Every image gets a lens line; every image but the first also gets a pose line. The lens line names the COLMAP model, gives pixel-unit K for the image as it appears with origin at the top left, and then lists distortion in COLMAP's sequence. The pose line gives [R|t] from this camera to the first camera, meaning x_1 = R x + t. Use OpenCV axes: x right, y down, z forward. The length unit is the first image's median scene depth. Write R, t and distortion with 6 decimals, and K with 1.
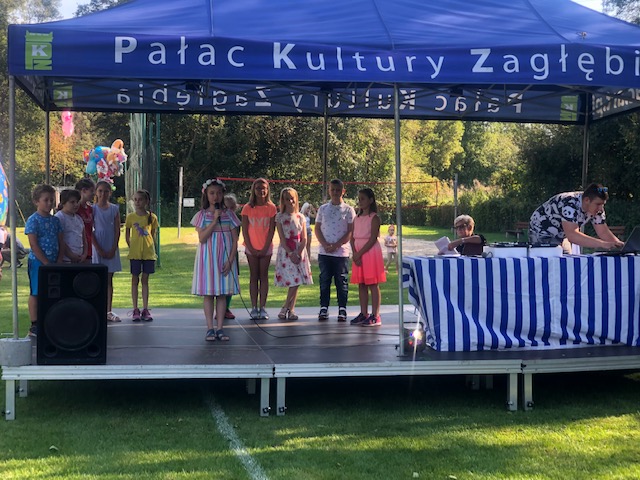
lens RADIAL K [[993.2, 0, 320.0], [0, 993.2, 240.0], [0, 0, 1]] dist [0.023282, 0.096631]
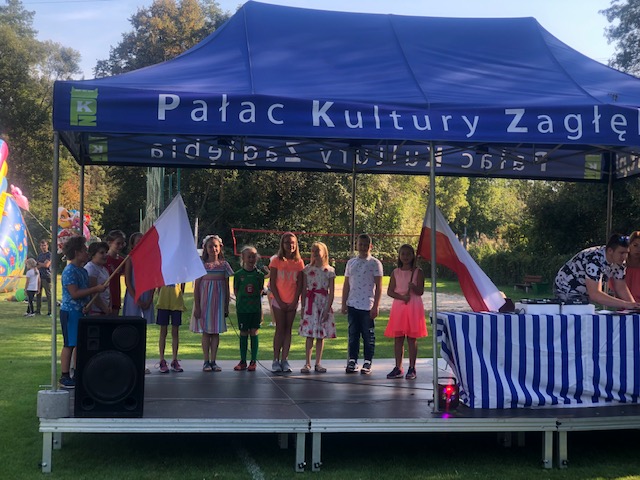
lens RADIAL K [[973.4, 0, 320.0], [0, 973.4, 240.0], [0, 0, 1]] dist [0.005145, 0.109669]
pose [[0.999923, 0.011095, -0.005628, -0.023343], [-0.011369, 0.998620, -0.051270, -0.003724], [0.005051, 0.051330, 0.998669, 0.008049]]
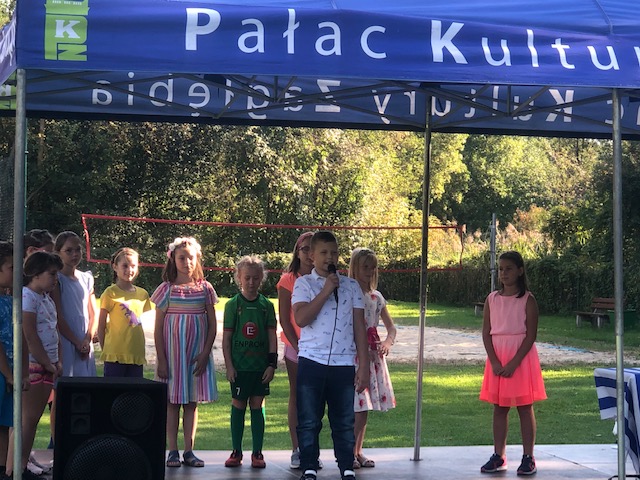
lens RADIAL K [[1768.3, 0, 320.0], [0, 1768.3, 240.0], [0, 0, 1]] dist [-0.153874, 2.197727]
pose [[0.997177, 0.012666, 0.074010, -0.142364], [-0.009220, 0.998865, -0.046724, -0.007691], [-0.074518, 0.045910, 0.996162, -0.059791]]
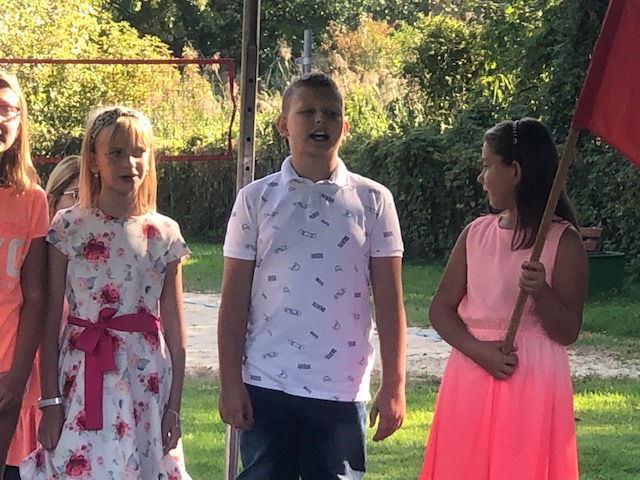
lens RADIAL K [[3871.1, 0, 320.0], [0, 3871.1, 240.0], [0, 0, 1]] dist [-0.081662, -11.999752]
pose [[0.982145, 0.017503, 0.187310, -0.154380], [-0.015919, 0.999824, -0.009962, -0.012593], [-0.187452, 0.006802, 0.982250, 0.116235]]
